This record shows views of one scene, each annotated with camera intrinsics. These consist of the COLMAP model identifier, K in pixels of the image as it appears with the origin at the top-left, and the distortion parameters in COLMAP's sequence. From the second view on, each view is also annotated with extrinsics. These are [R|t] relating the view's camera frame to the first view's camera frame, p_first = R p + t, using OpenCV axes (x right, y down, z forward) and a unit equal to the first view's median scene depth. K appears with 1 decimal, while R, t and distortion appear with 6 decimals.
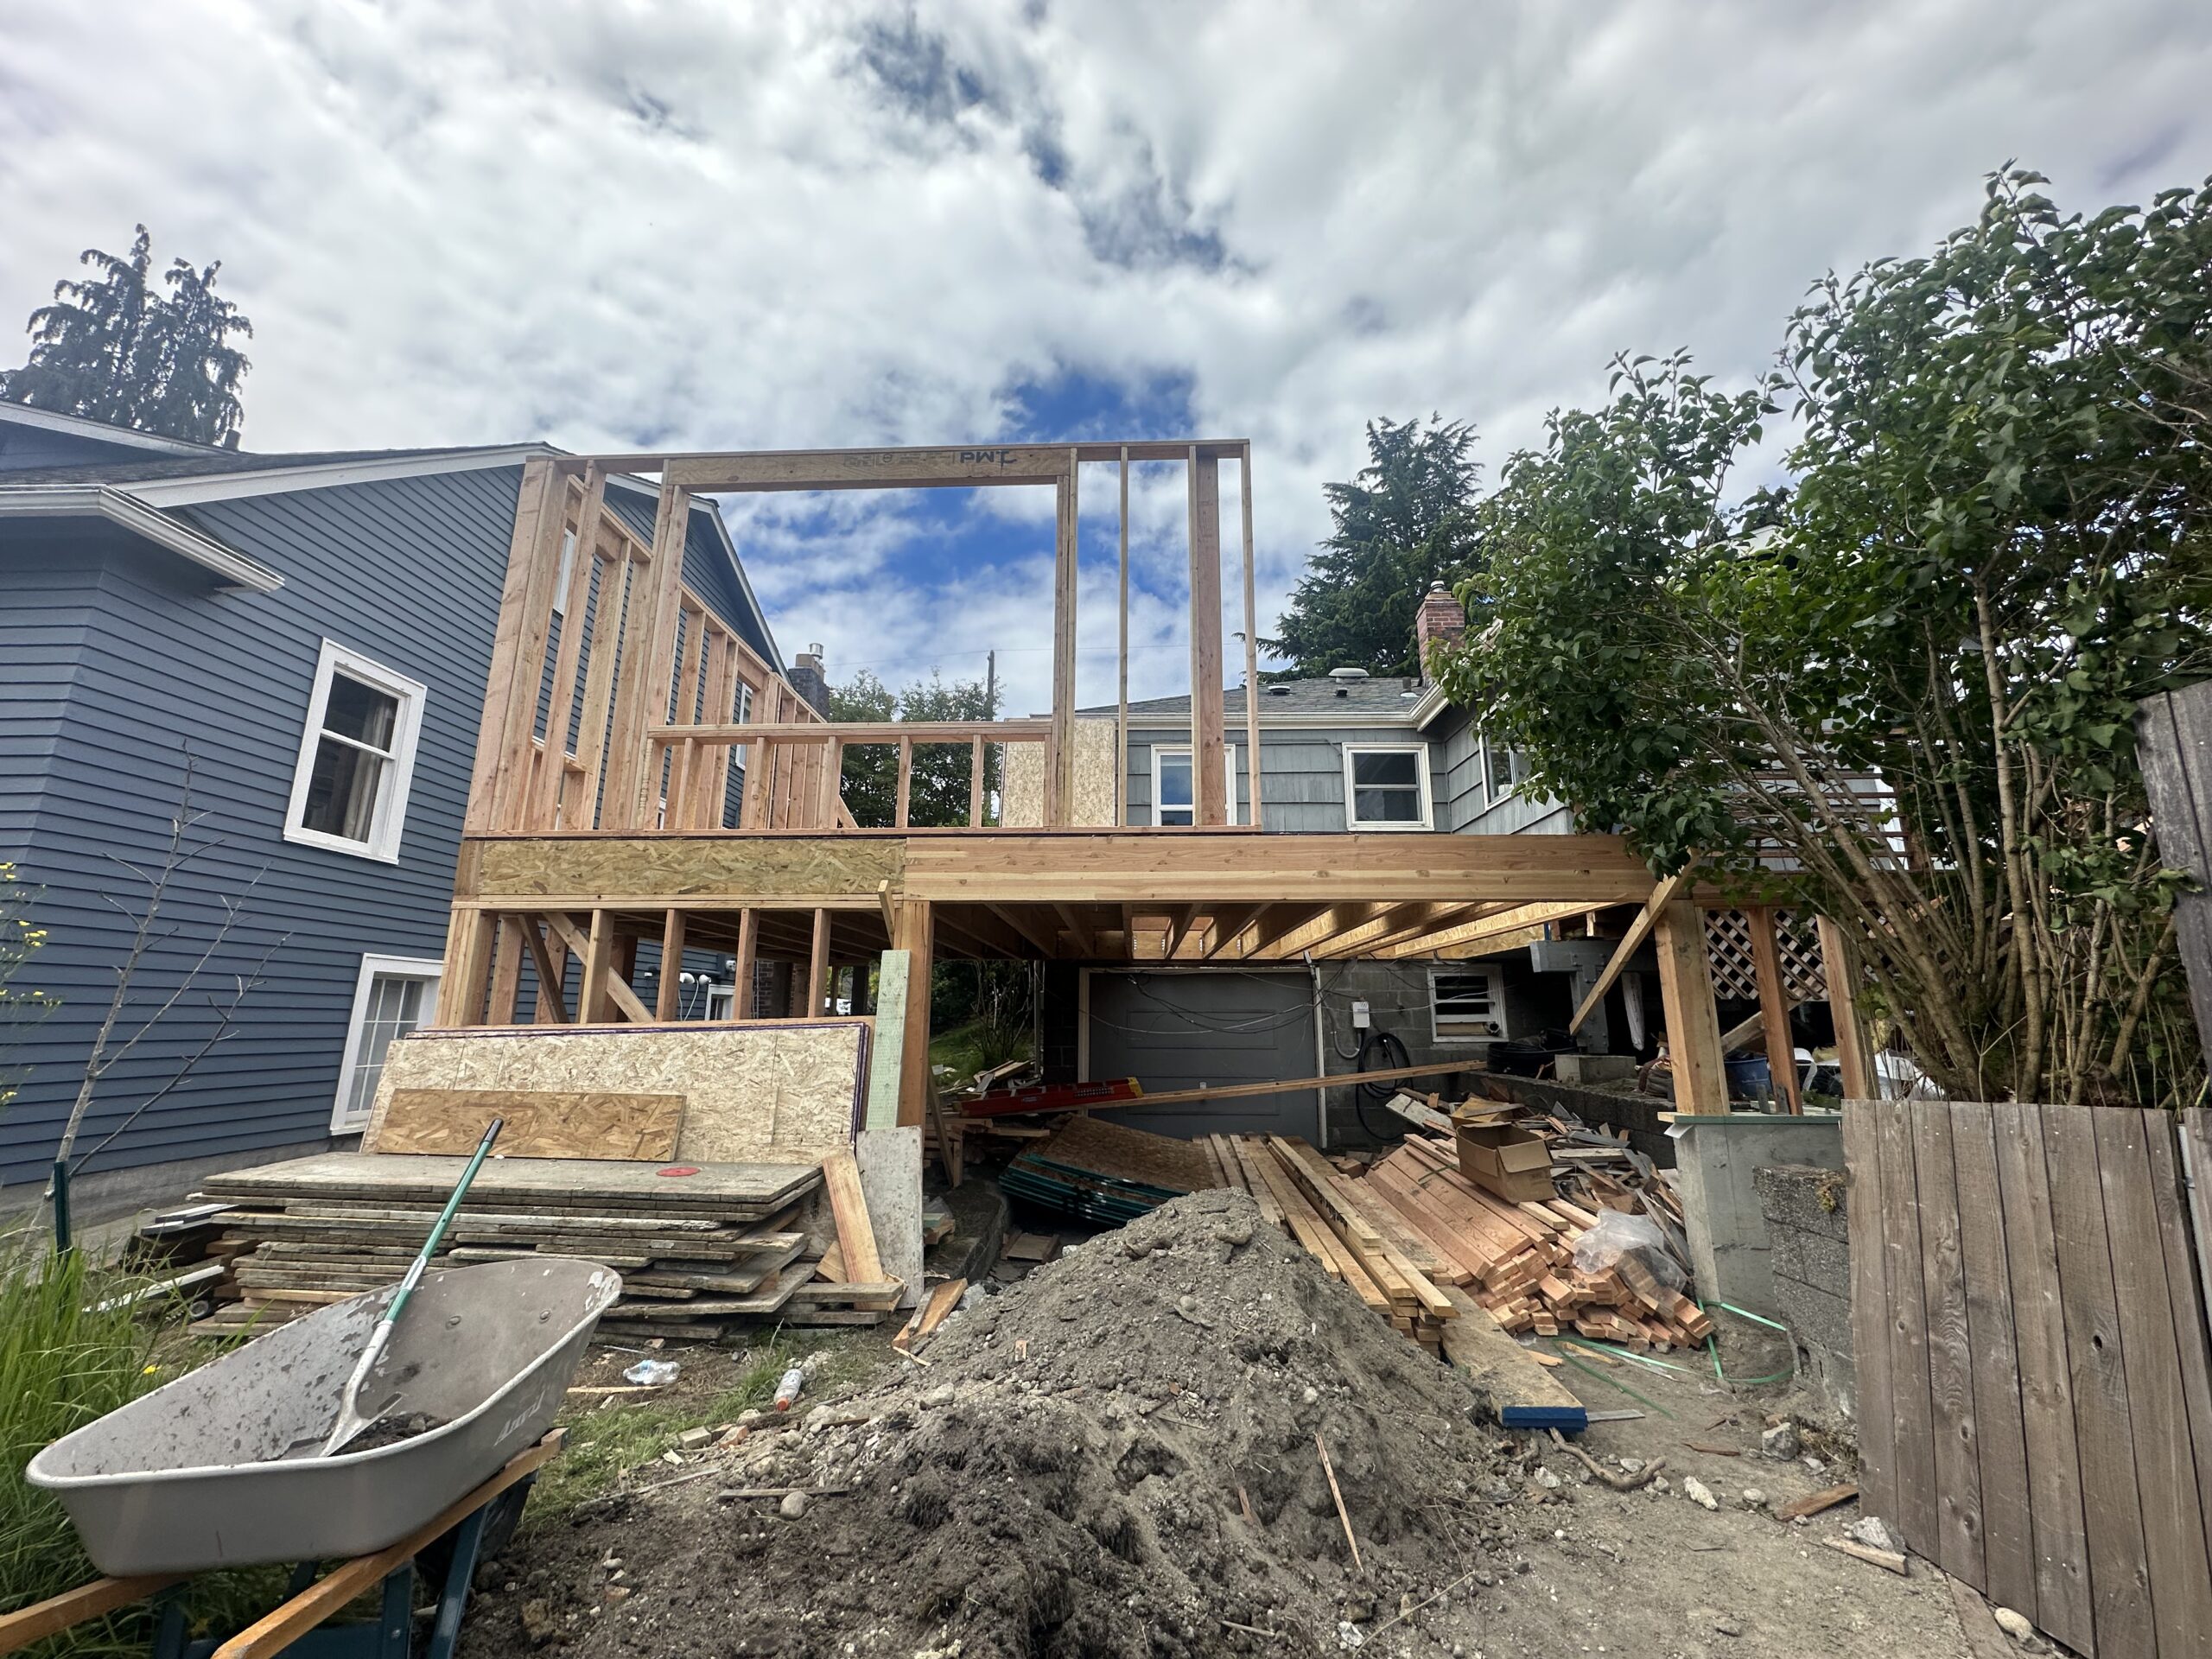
lens RADIAL K [[883.5, 0, 1098.4], [0, 883.5, 831.1], [0, 0, 1]] dist [0.000415, 0.000276]
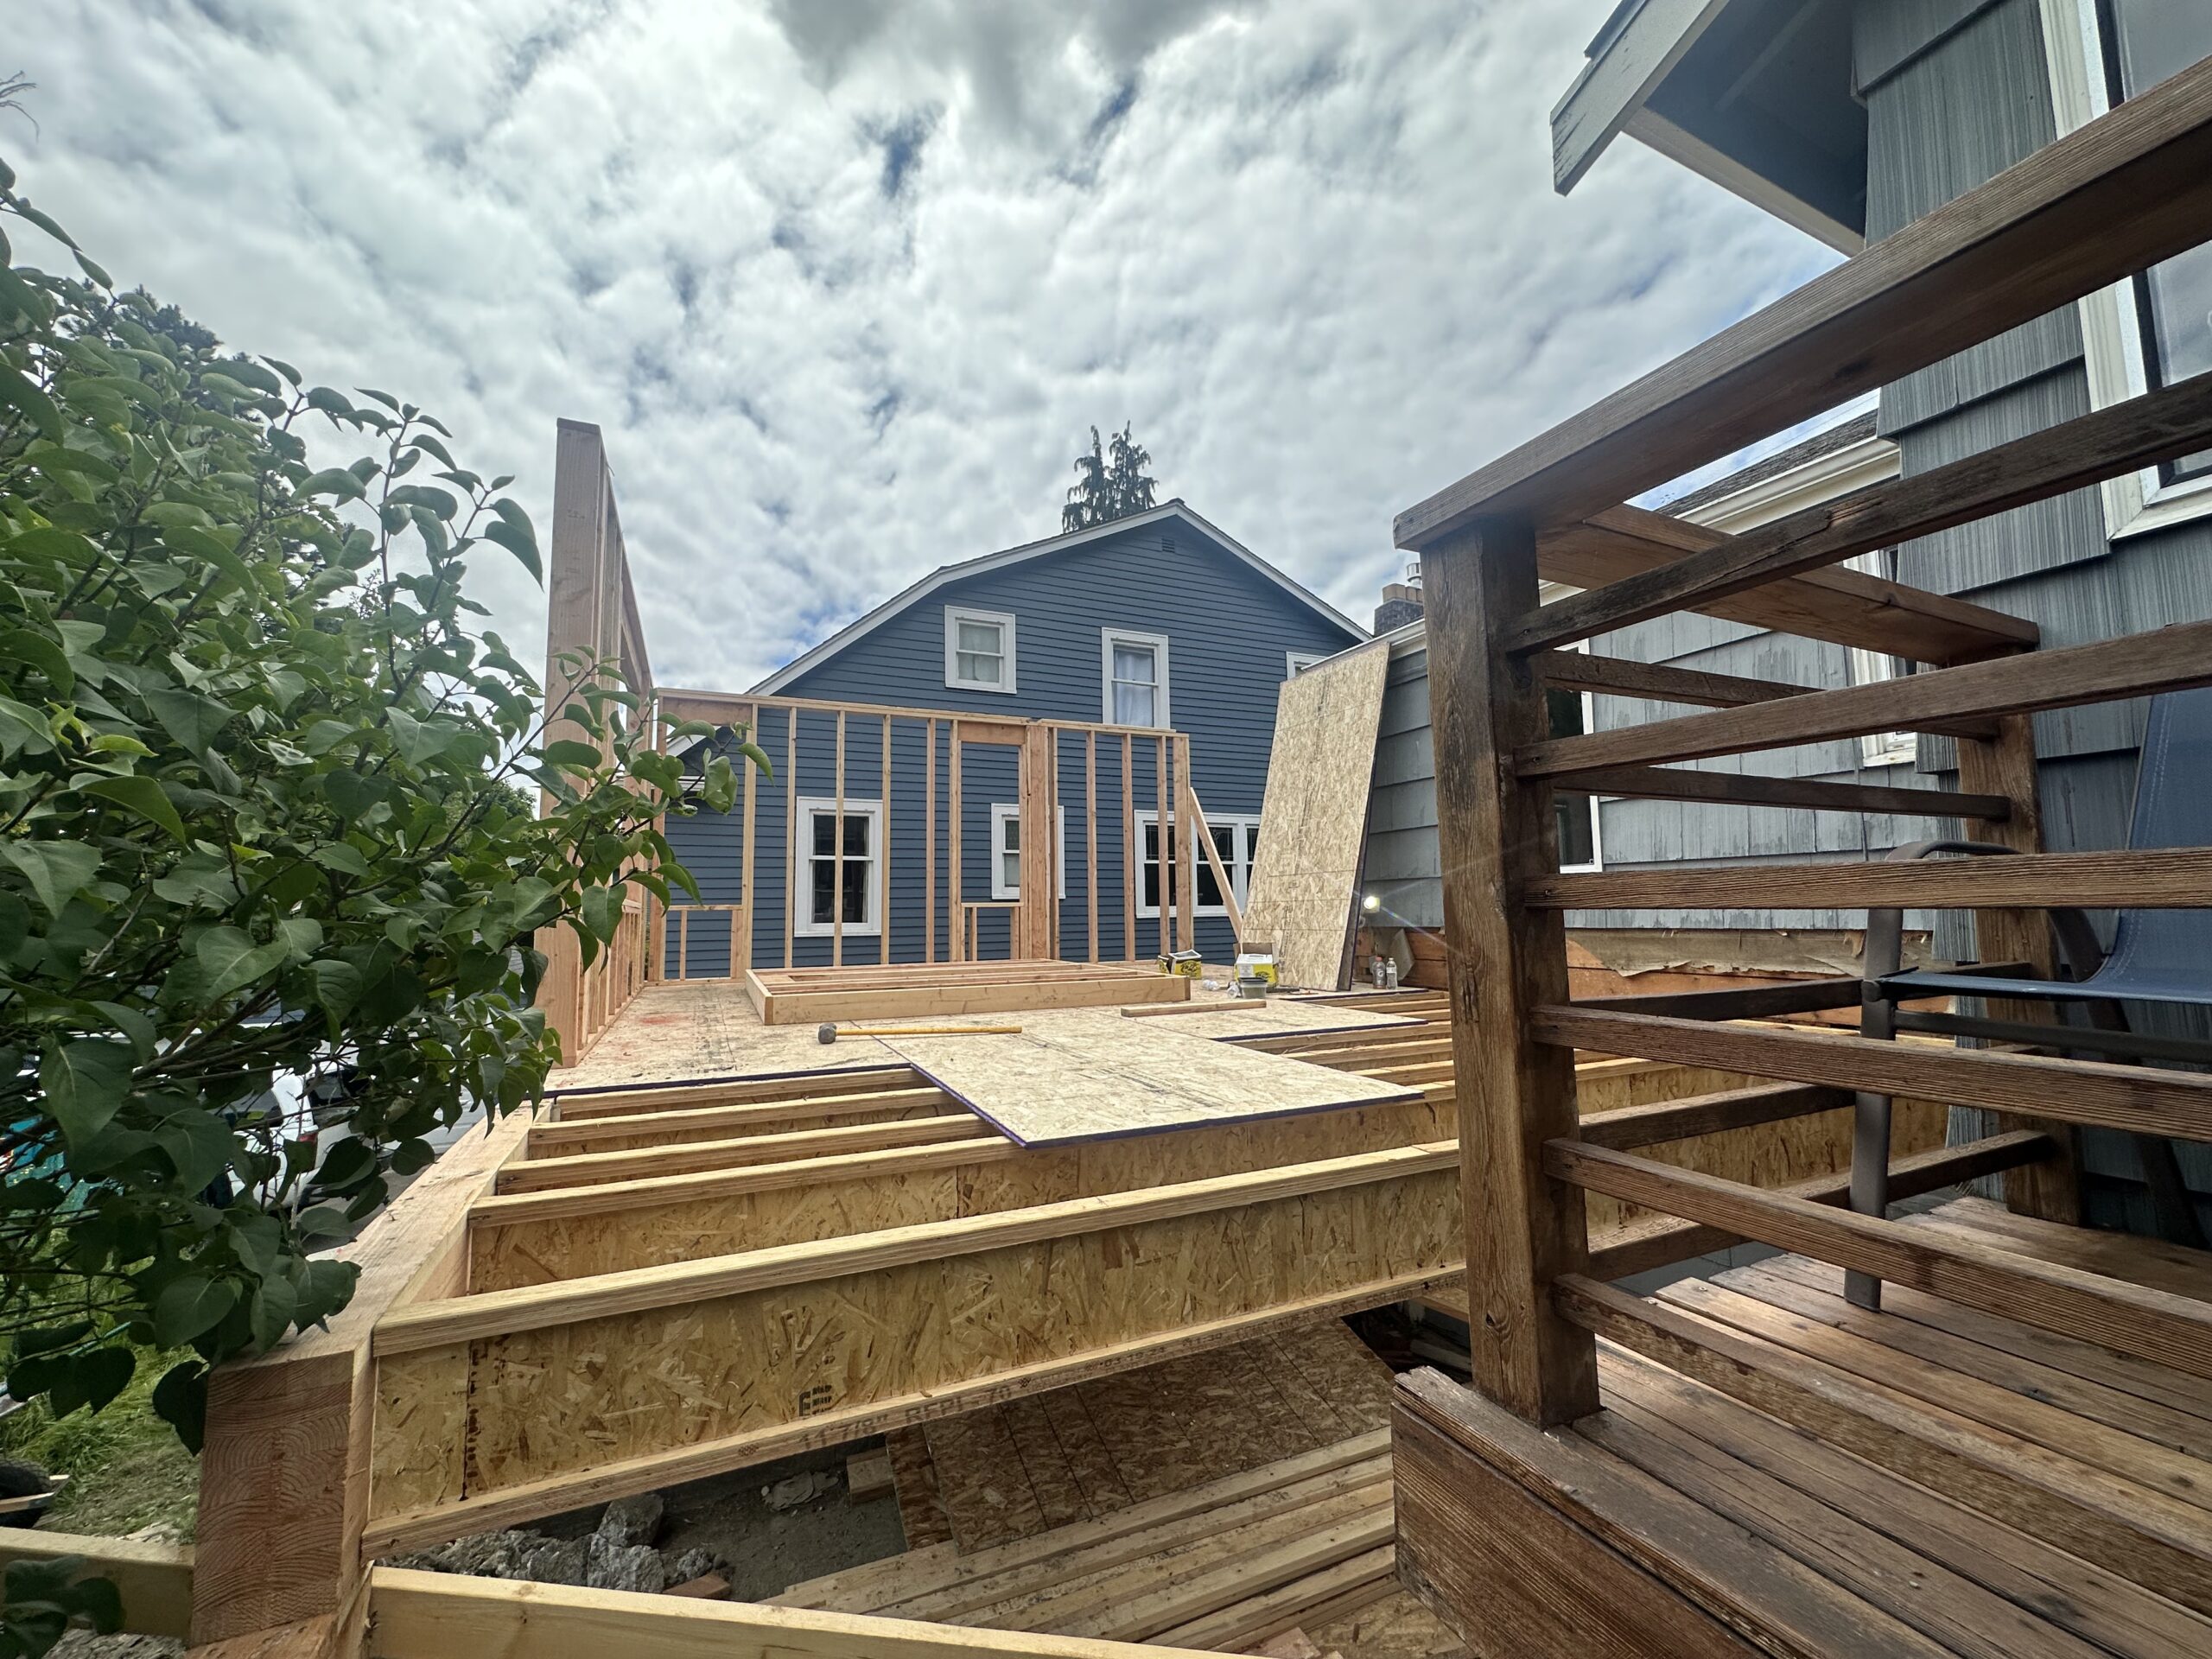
lens RADIAL K [[883.5, 0, 1096.8], [0, 883.5, 836.4], [0, 0, 1]] dist [0.000415, 0.000276]
pose [[0.446352, -0.093826, -0.889925, 0.531797], [0.209939, 0.977712, 0.002216, -0.042610], [0.869883, -0.187819, 0.456101, 0.616092]]
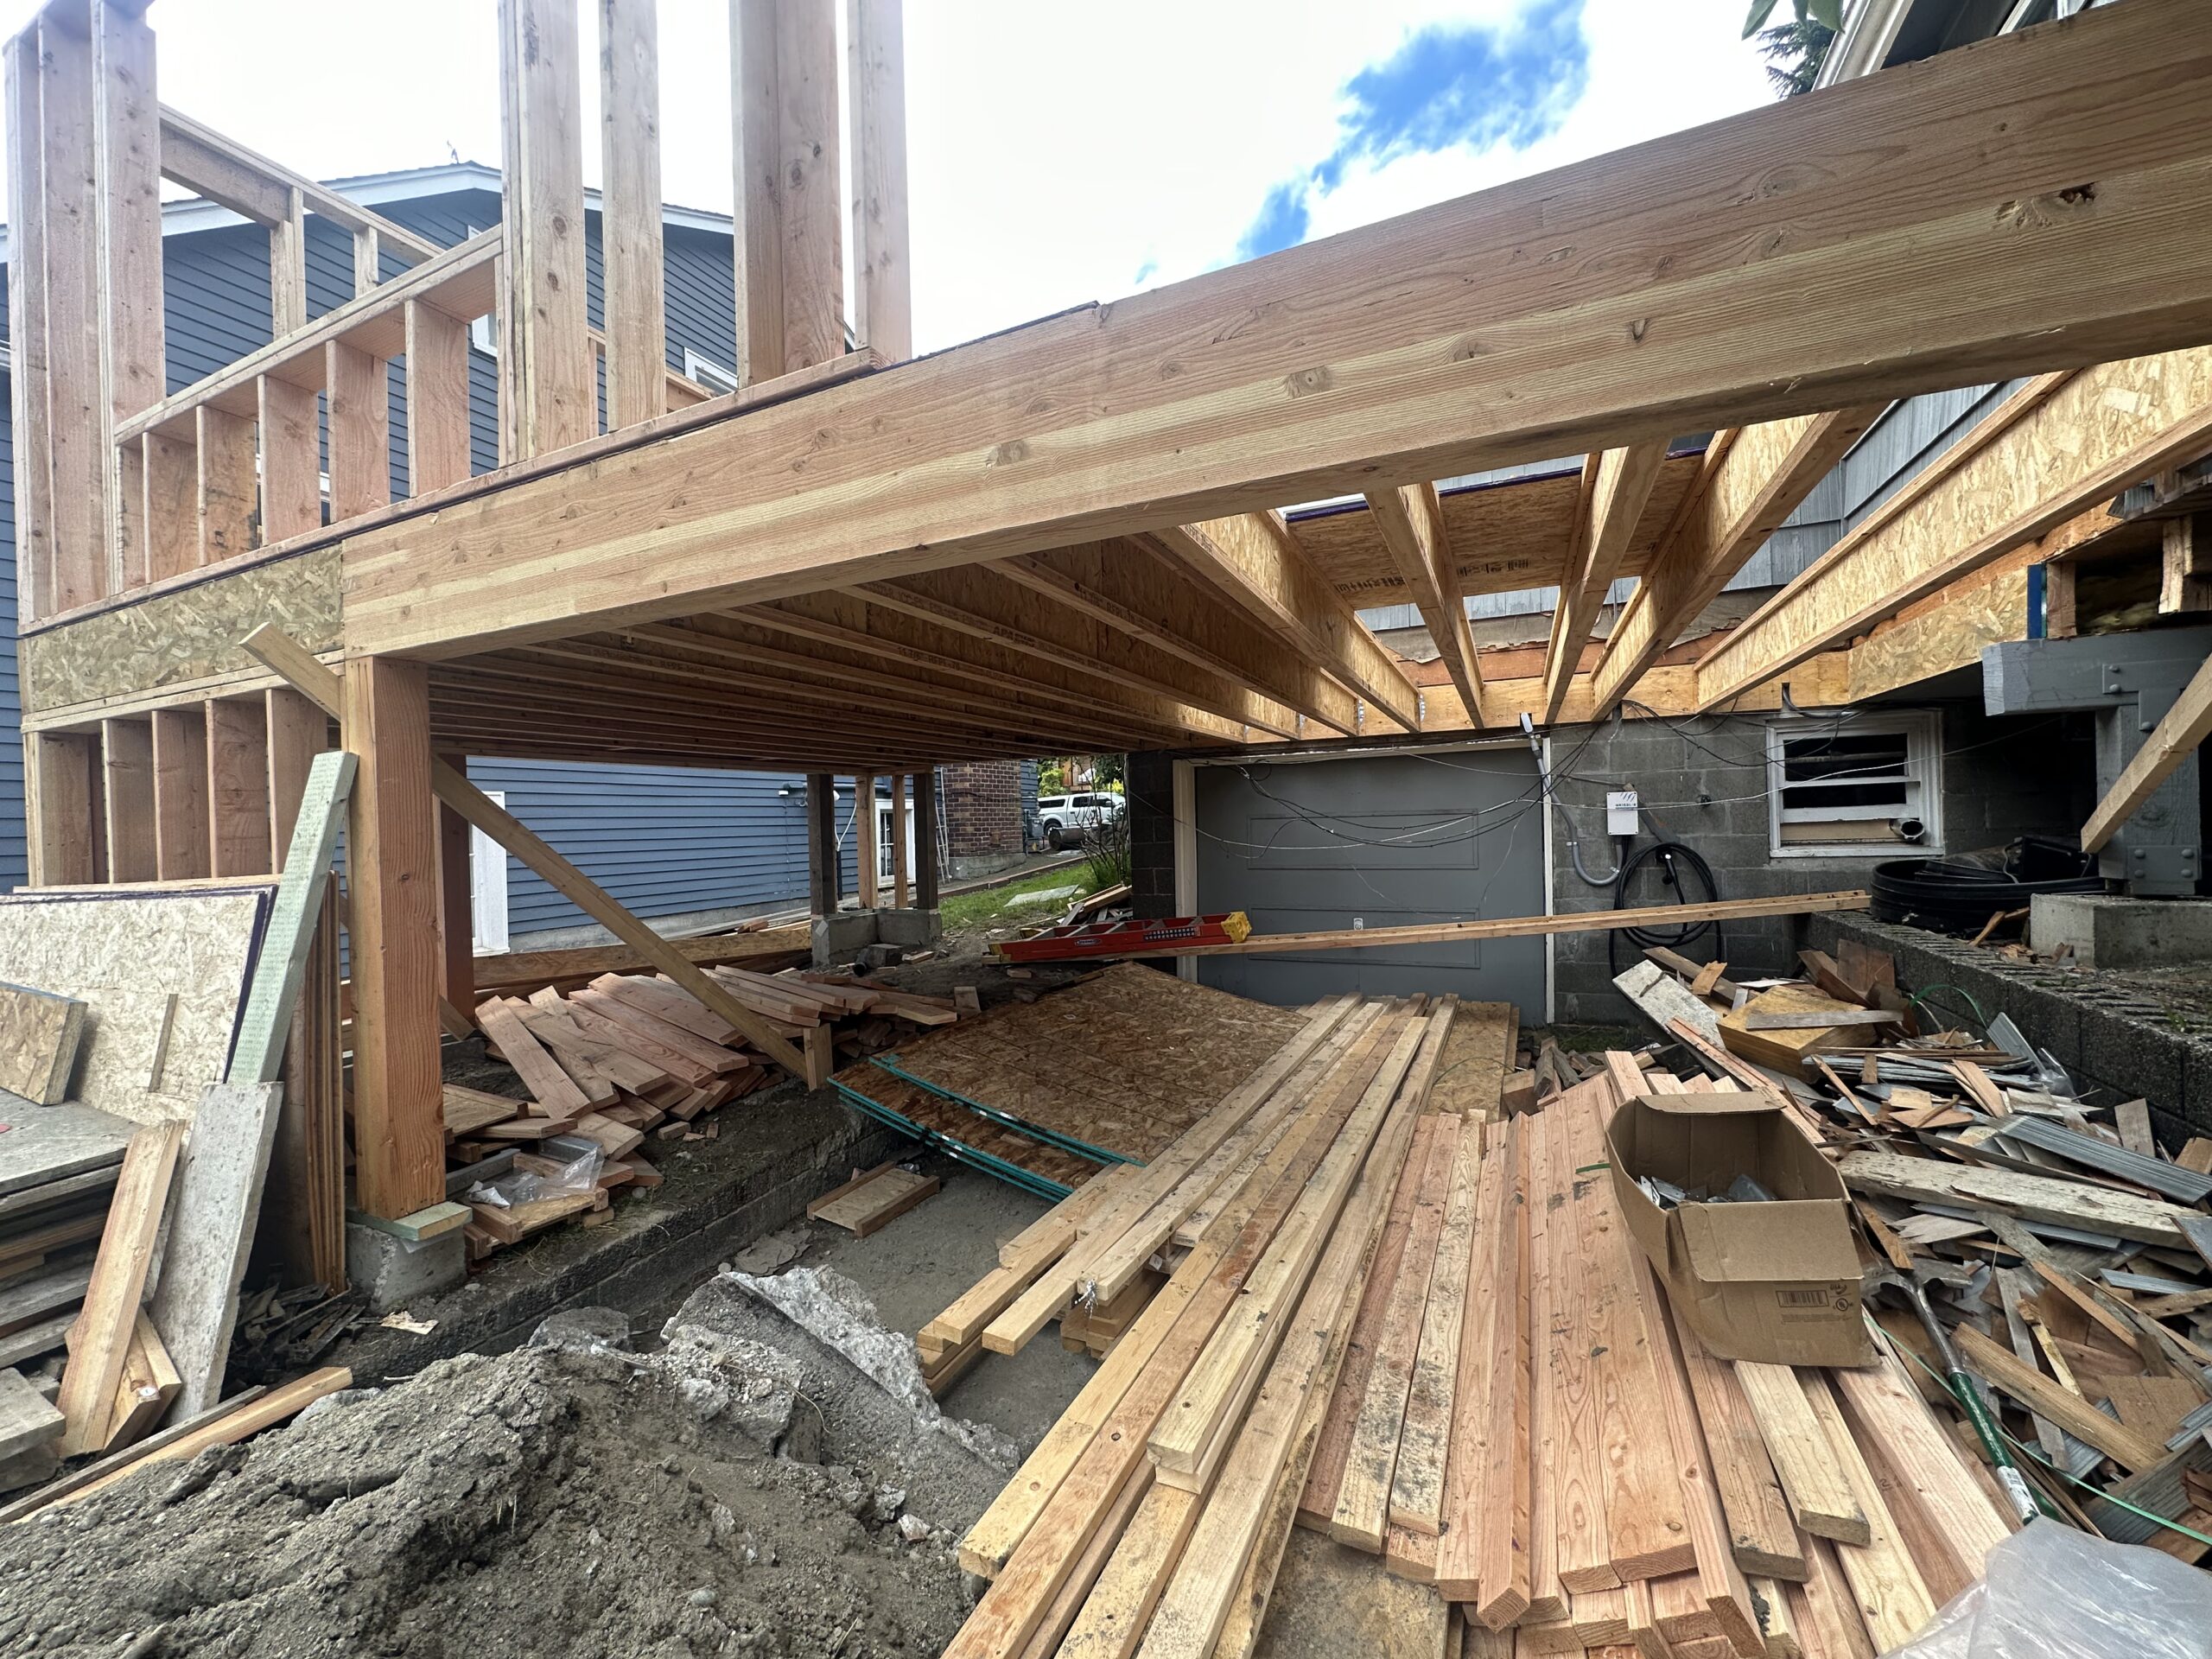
lens RADIAL K [[883.5, 0, 1101.4], [0, 883.5, 825.1], [0, 0, 1]] dist [0.000415, 0.000276]
pose [[0.920151, -0.027318, -0.390609, 0.217742], [0.111533, 0.974525, 0.194580, 0.065905], [0.375343, -0.222609, 0.899757, 0.358168]]
